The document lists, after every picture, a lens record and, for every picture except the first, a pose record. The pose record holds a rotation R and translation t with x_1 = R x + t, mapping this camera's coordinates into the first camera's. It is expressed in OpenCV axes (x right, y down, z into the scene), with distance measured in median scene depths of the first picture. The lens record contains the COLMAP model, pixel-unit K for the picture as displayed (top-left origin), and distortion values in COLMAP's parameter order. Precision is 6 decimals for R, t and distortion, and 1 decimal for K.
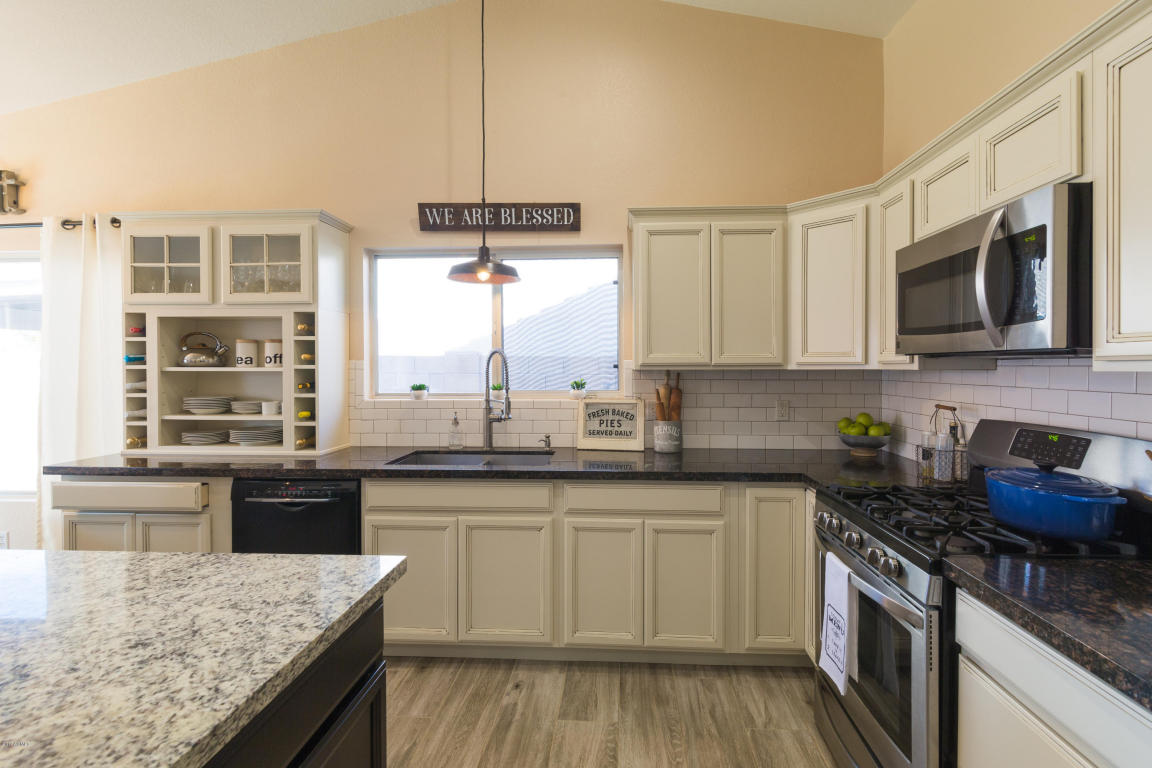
lens RADIAL K [[534.5, 0, 599.0], [0, 534.5, 377.8], [0, 0, 1]] dist [-0.000409, -0.000161]
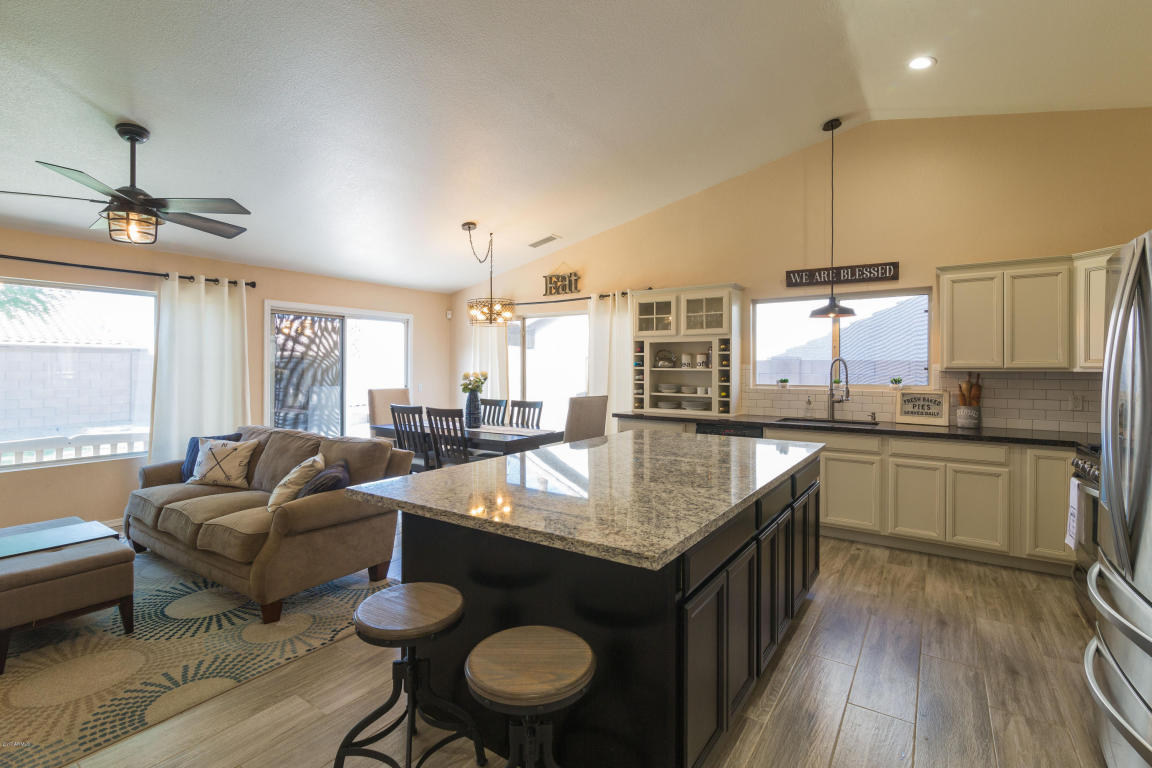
lens RADIAL K [[529.9, 0, 577.4], [0, 529.9, 370.0], [0, 0, 1]] dist [-0.000741, -0.000082]
pose [[0.851480, 0.005792, -0.524354, -0.023294], [-0.014178, 0.999828, -0.011979, 0.014296], [0.524195, 0.017634, 0.851416, -0.814806]]
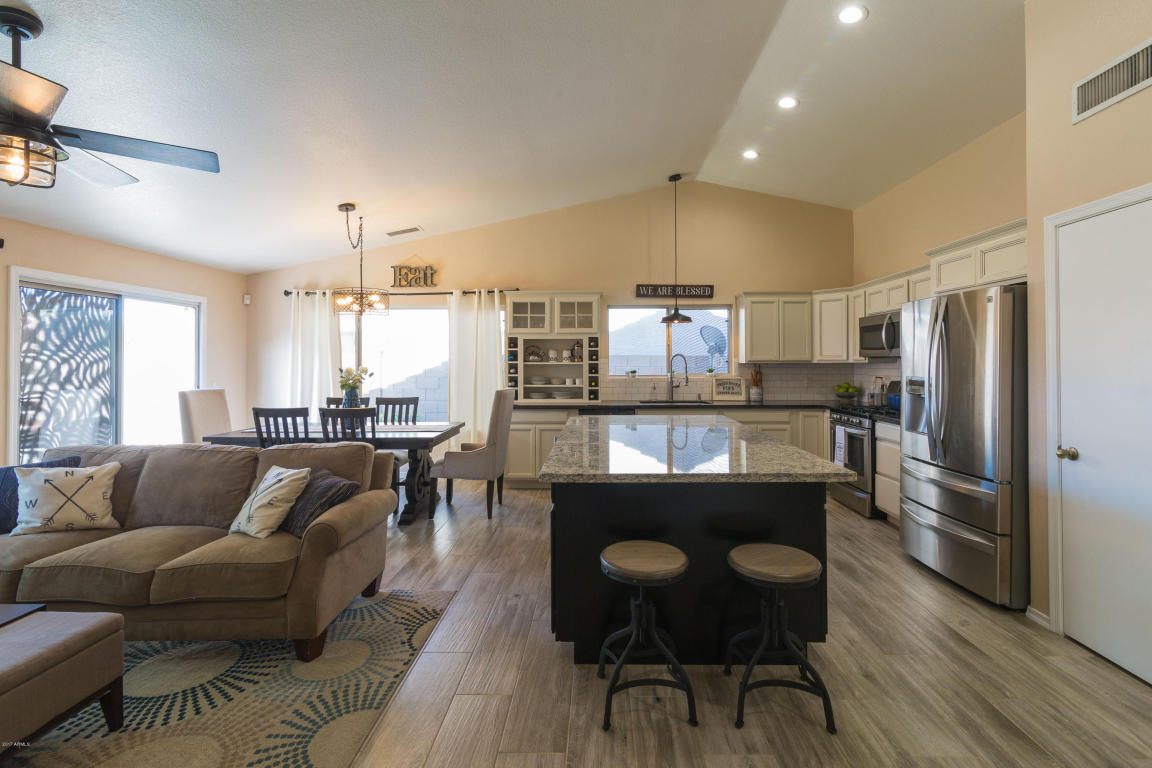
lens RADIAL K [[529.6, 0, 592.8], [0, 529.6, 362.7], [0, 0, 1]] dist [-0.000308, 0.000030]
pose [[0.999445, -0.002184, 0.033237, -0.621305], [0.002805, 0.999822, -0.018674, 0.021855], [-0.033190, 0.018756, 0.999273, -1.150820]]
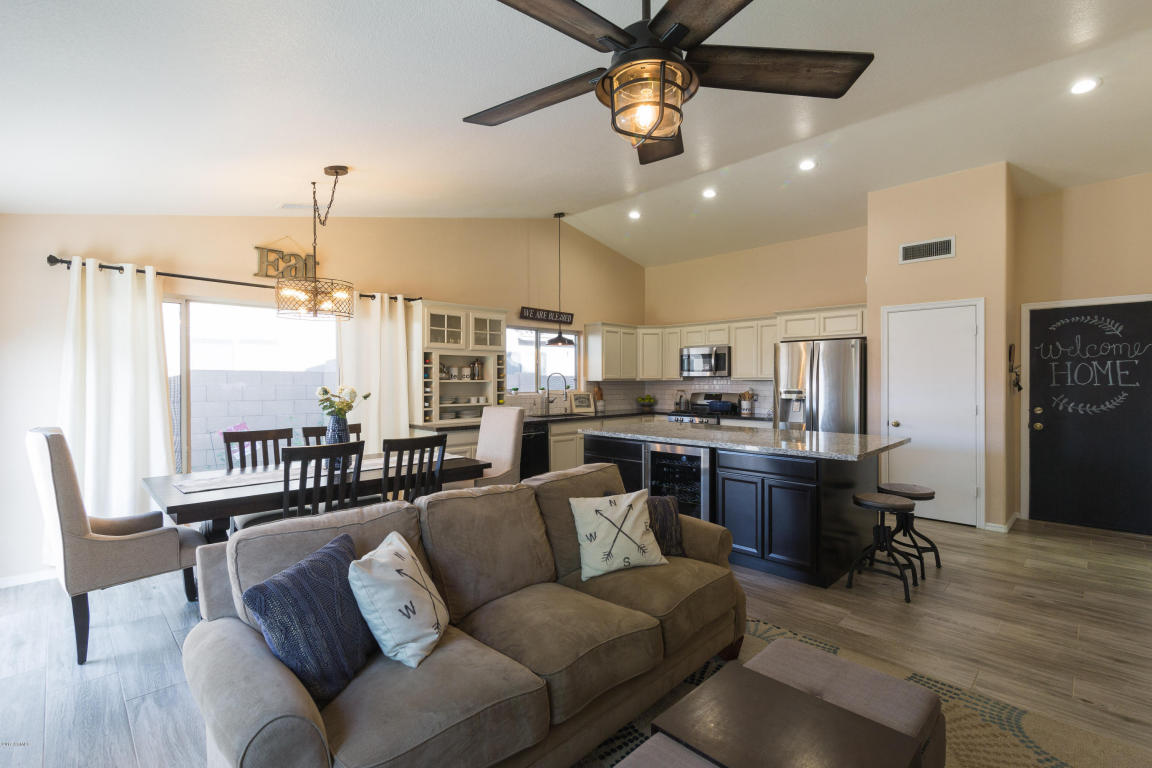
lens RADIAL K [[521.8, 0, 576.0], [0, 521.8, 384.0], [0, 0, 1]] dist [-0.000266, 0.000019]
pose [[0.673831, -0.007325, 0.738849, -1.923424], [0.017476, 0.999829, -0.006026, 0.014831], [-0.738679, 0.016973, 0.673844, -0.674466]]
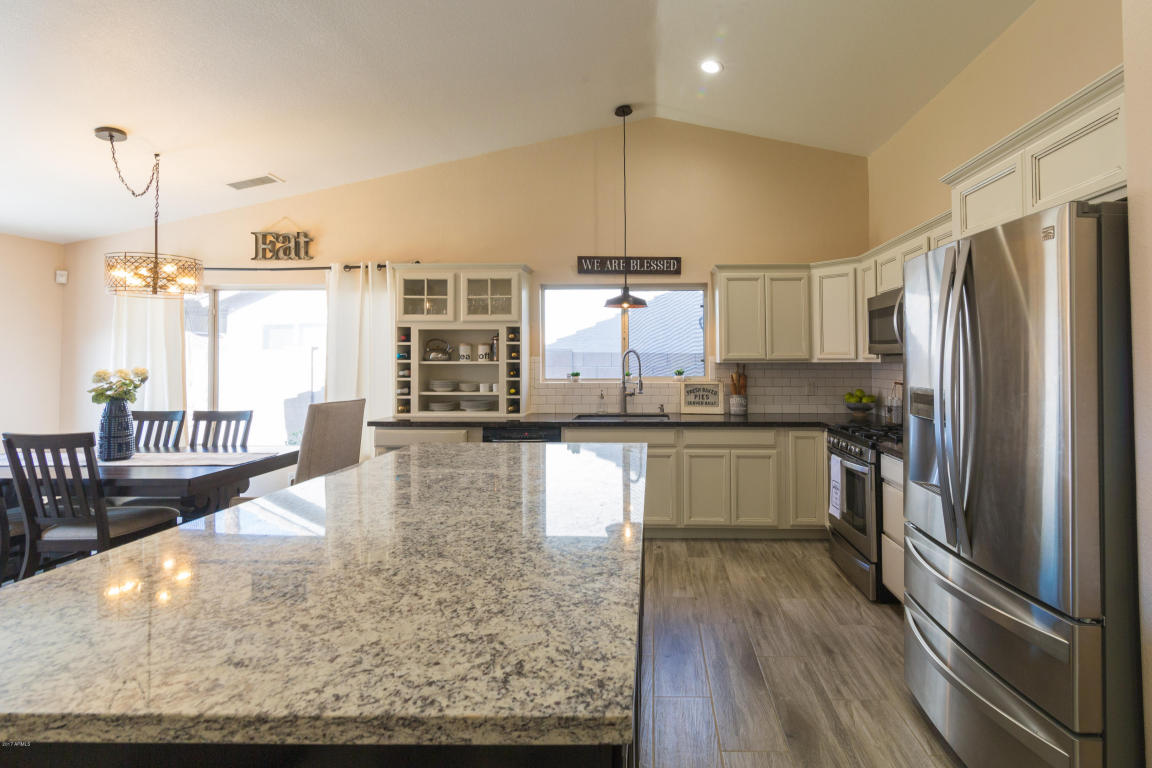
lens RADIAL K [[548.0, 0, 644.6], [0, 548.0, 349.5], [0, 0, 1]] dist [0.000705, -0.000678]
pose [[0.999511, -0.000102, 0.031256, -0.208309], [0.001345, 0.999209, -0.039732, 0.010121], [-0.031227, 0.039755, 0.998721, -0.642545]]
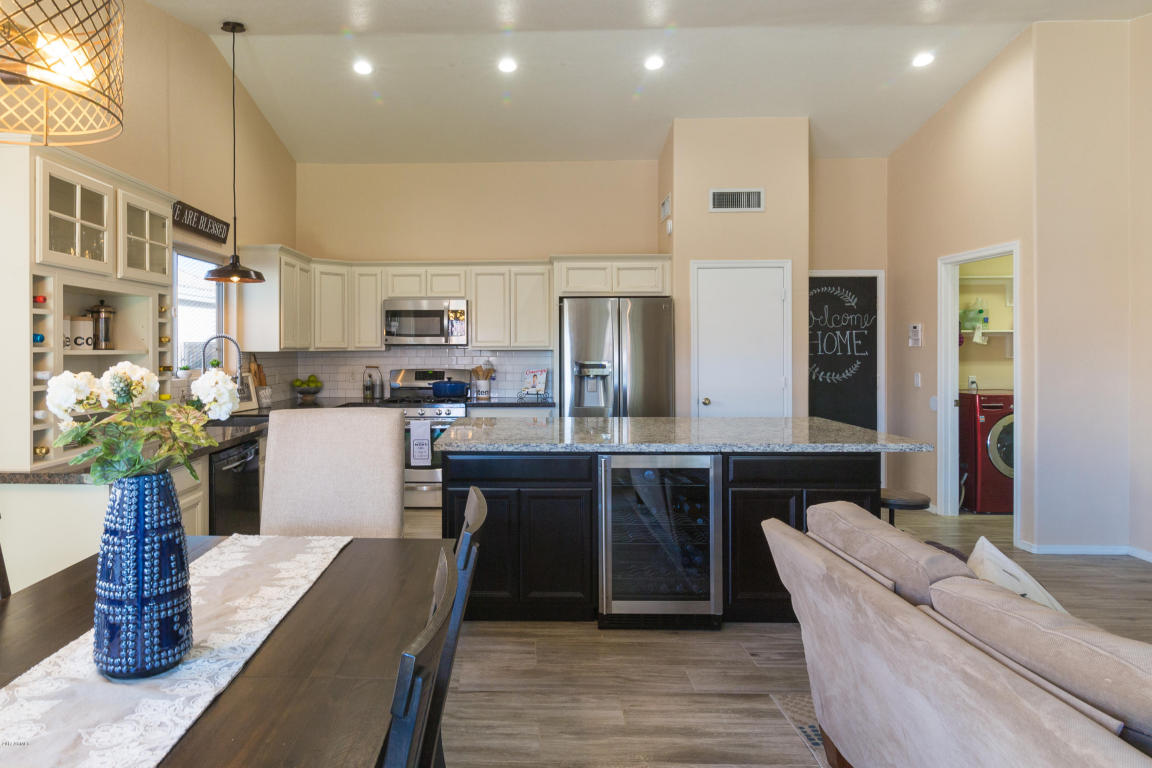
lens RADIAL K [[698.8, 0, 501.9], [0, 698.8, 350.7], [0, 0, 1]] dist [-0.000500, -0.000173]
pose [[-0.017344, -0.001533, 0.999848, -1.853570], [0.023611, 0.999719, 0.001943, -0.005478], [-0.999571, 0.023642, -0.017302, 0.391437]]
